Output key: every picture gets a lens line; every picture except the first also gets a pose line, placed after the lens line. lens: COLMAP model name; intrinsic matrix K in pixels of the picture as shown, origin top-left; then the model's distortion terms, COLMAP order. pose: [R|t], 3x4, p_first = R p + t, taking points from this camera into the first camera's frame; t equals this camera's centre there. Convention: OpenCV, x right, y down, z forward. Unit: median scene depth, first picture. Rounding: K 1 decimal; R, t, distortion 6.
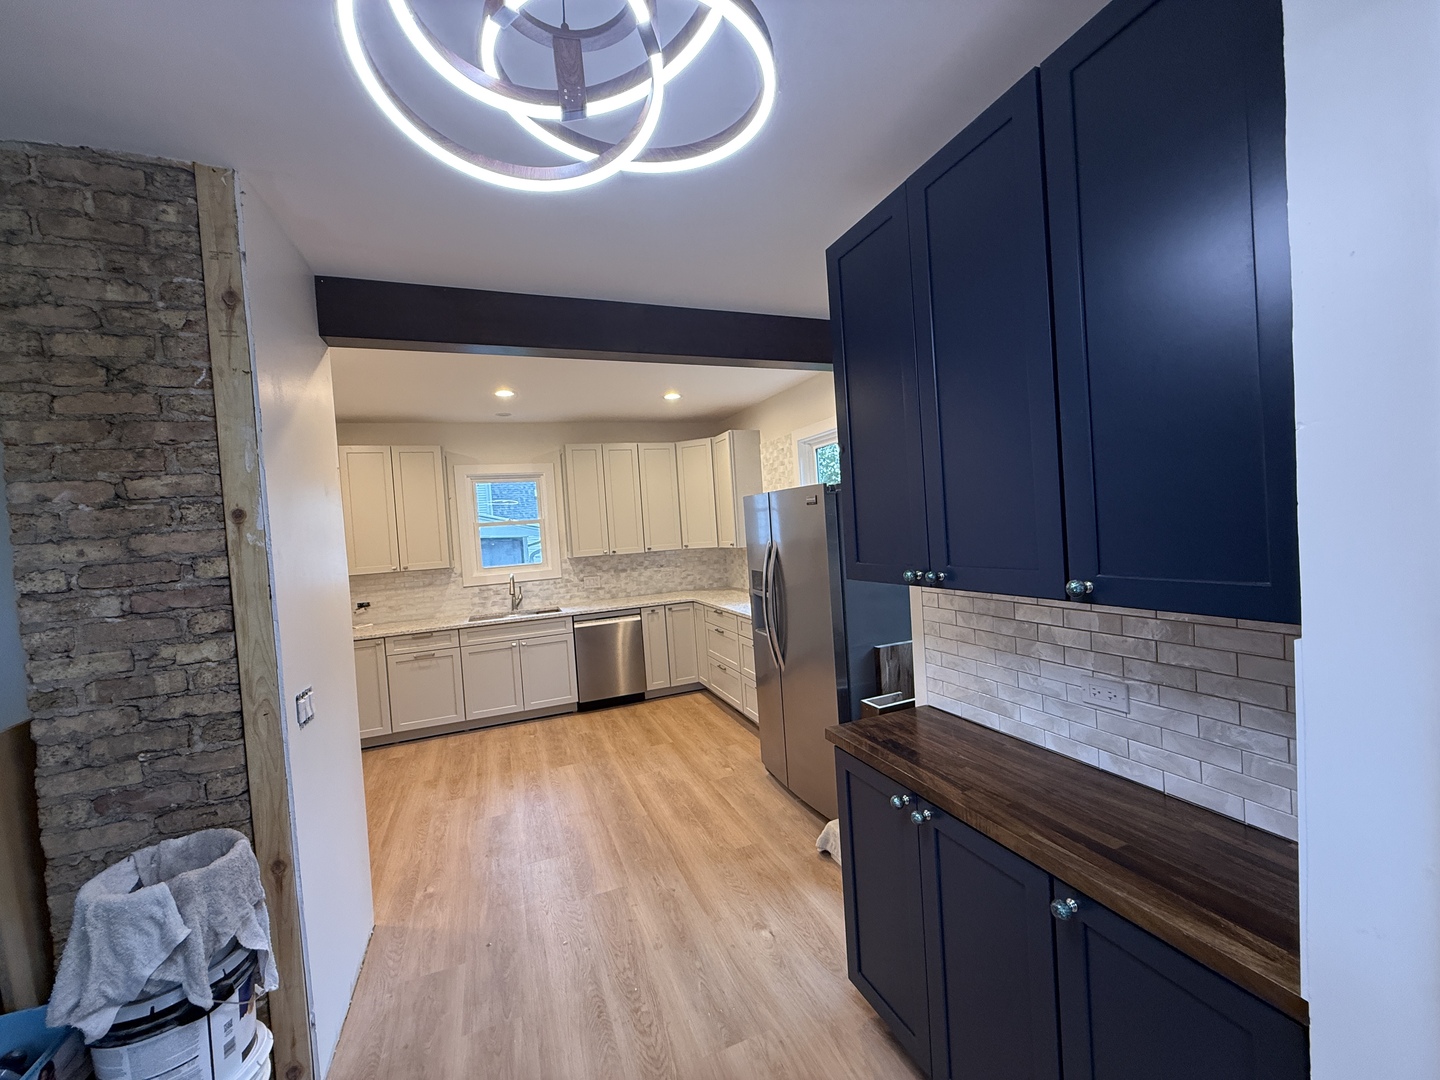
lens RADIAL K [[569.0, 0, 719.8], [0, 569.0, 539.9], [0, 0, 1]] dist [-0.000917, -0.000179]
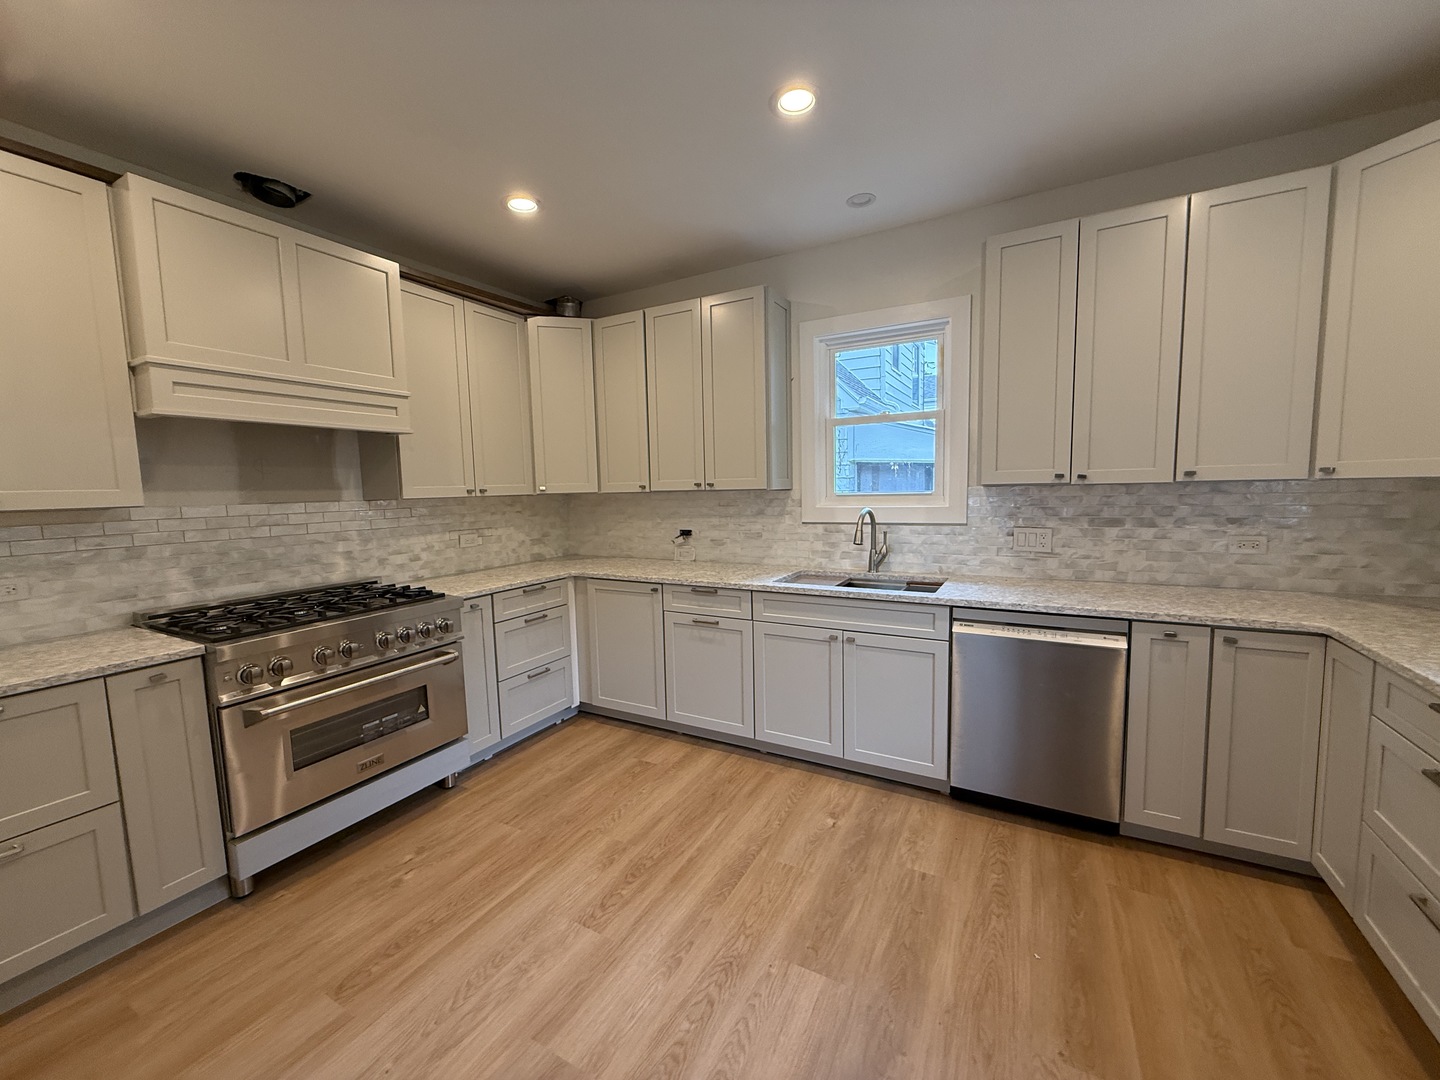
lens RADIAL K [[569.0, 0, 722.1], [0, 569.0, 539.0], [0, 0, 1]] dist [-0.000917, -0.000179]
pose [[0.631893, 0.123620, -0.765134, -0.025297], [-0.038241, 0.990969, 0.128525, 0.025135], [0.774112, -0.051955, 0.630913, 0.566286]]
